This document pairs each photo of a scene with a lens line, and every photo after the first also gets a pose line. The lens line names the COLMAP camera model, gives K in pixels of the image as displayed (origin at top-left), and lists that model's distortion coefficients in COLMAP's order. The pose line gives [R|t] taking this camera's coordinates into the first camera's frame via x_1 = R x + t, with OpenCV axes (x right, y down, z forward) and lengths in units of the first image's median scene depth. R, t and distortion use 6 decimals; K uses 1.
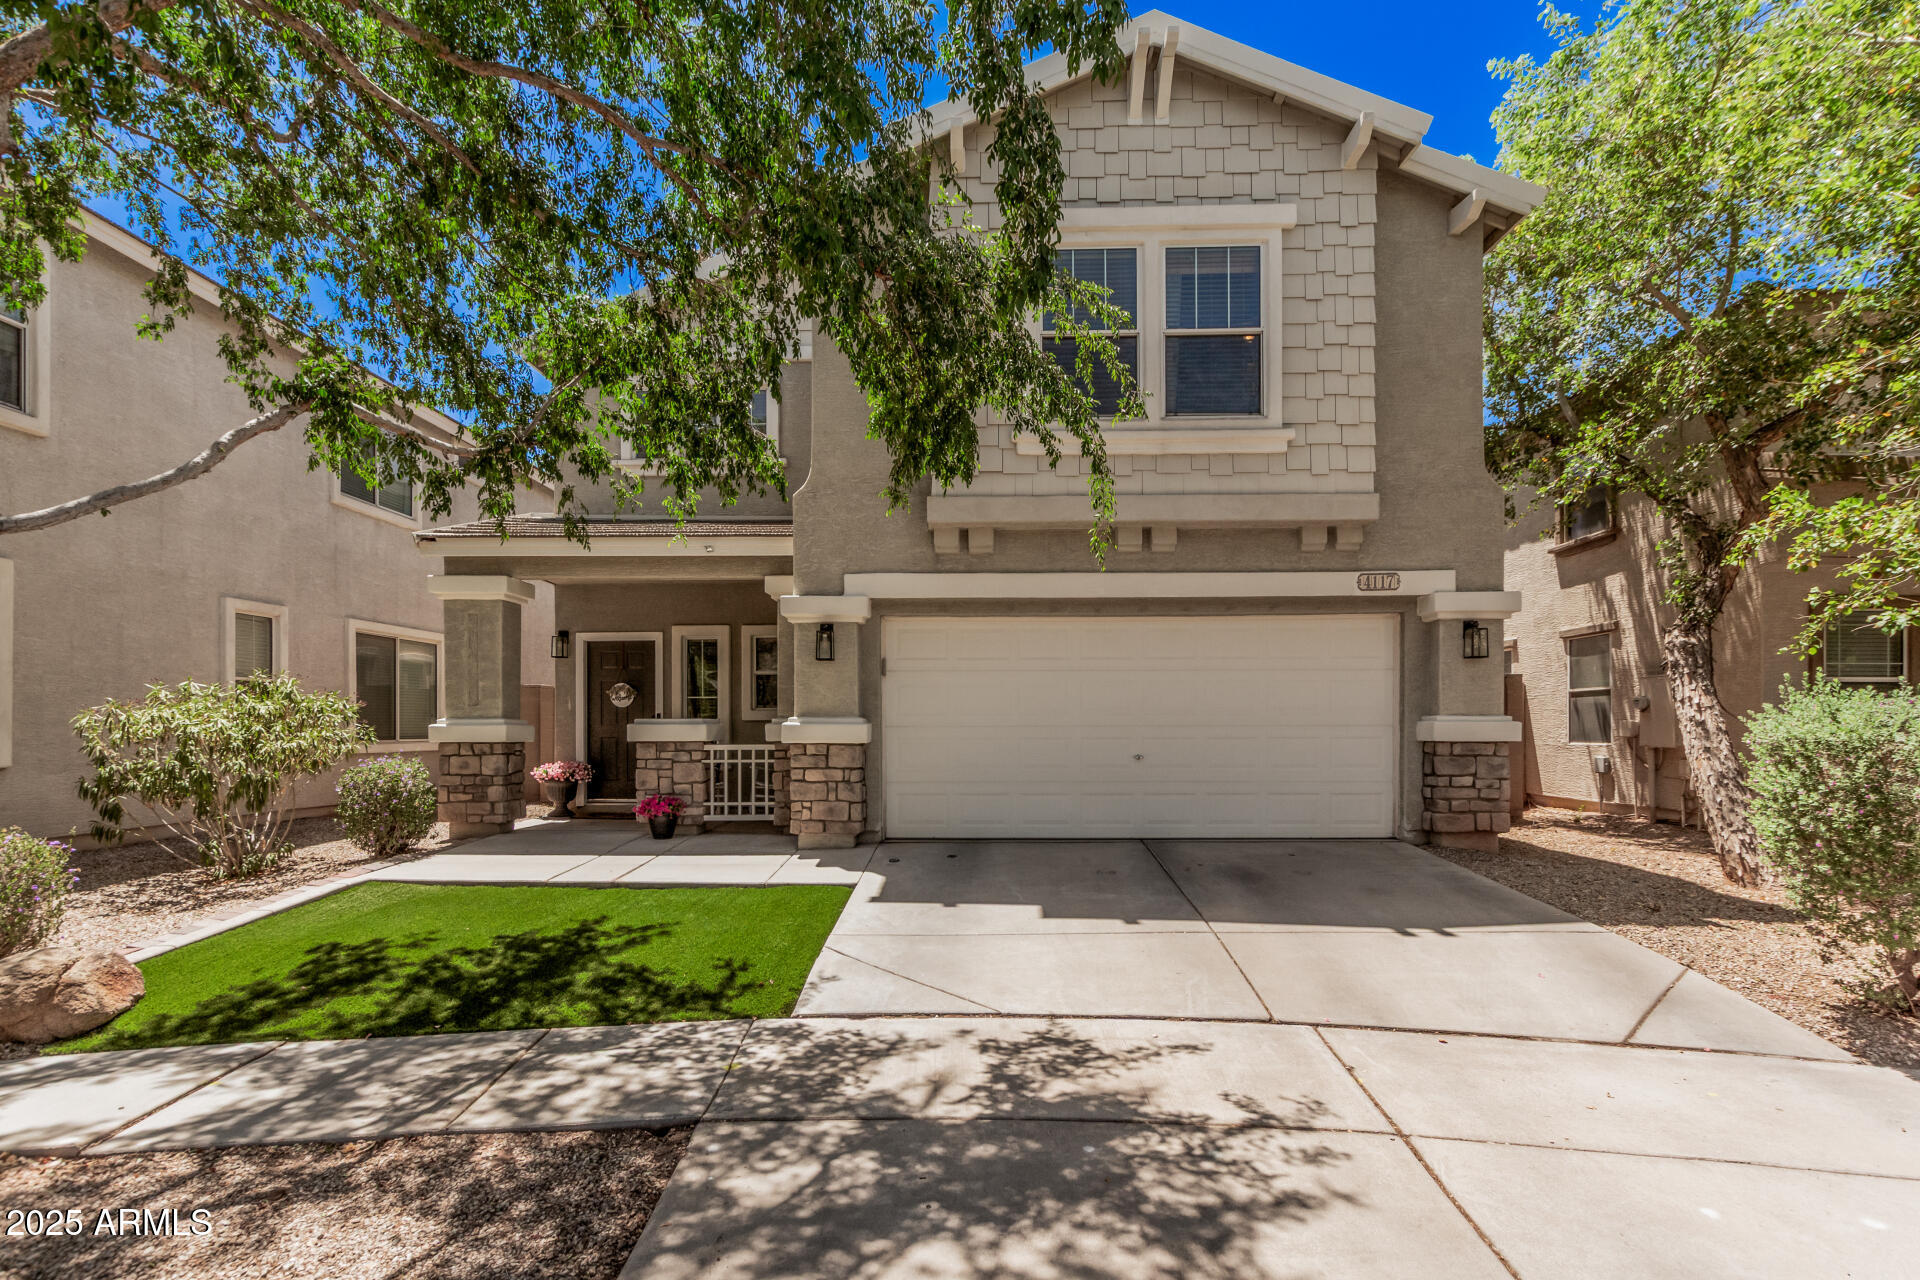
lens RADIAL K [[892.9, 0, 958.6], [0, 892.9, 638.9], [0, 0, 1]] dist [0.011546, -0.005195]
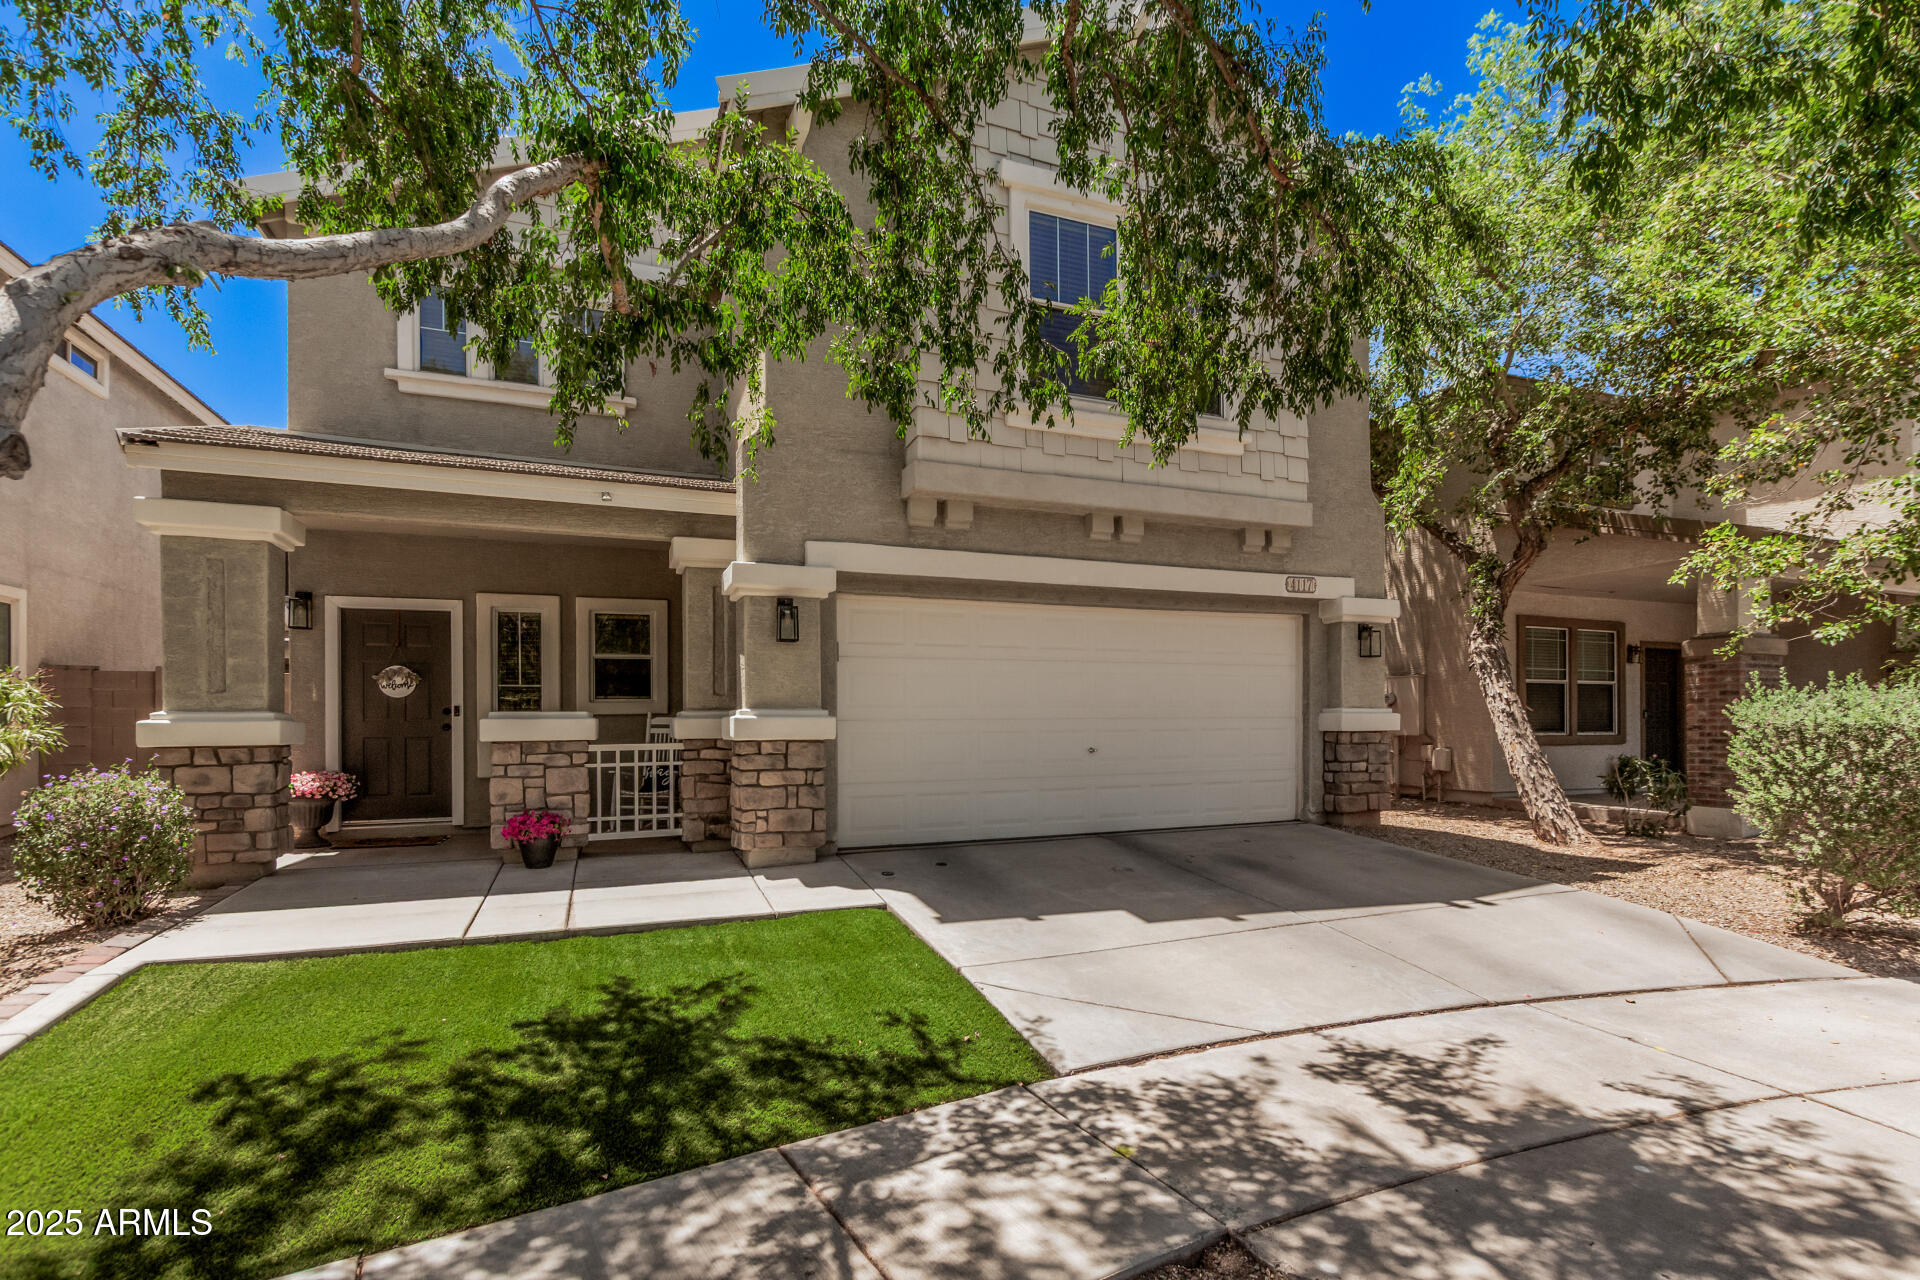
lens RADIAL K [[892.9, 0, 950.6], [0, 892.9, 641.6], [0, 0, 1]] dist [0.011546, -0.005195]
pose [[0.917479, 0.030757, 0.396593, -0.421723], [-0.033266, 0.999446, -0.000554, 0.024095], [-0.396391, -0.012685, 0.917994, 0.207964]]
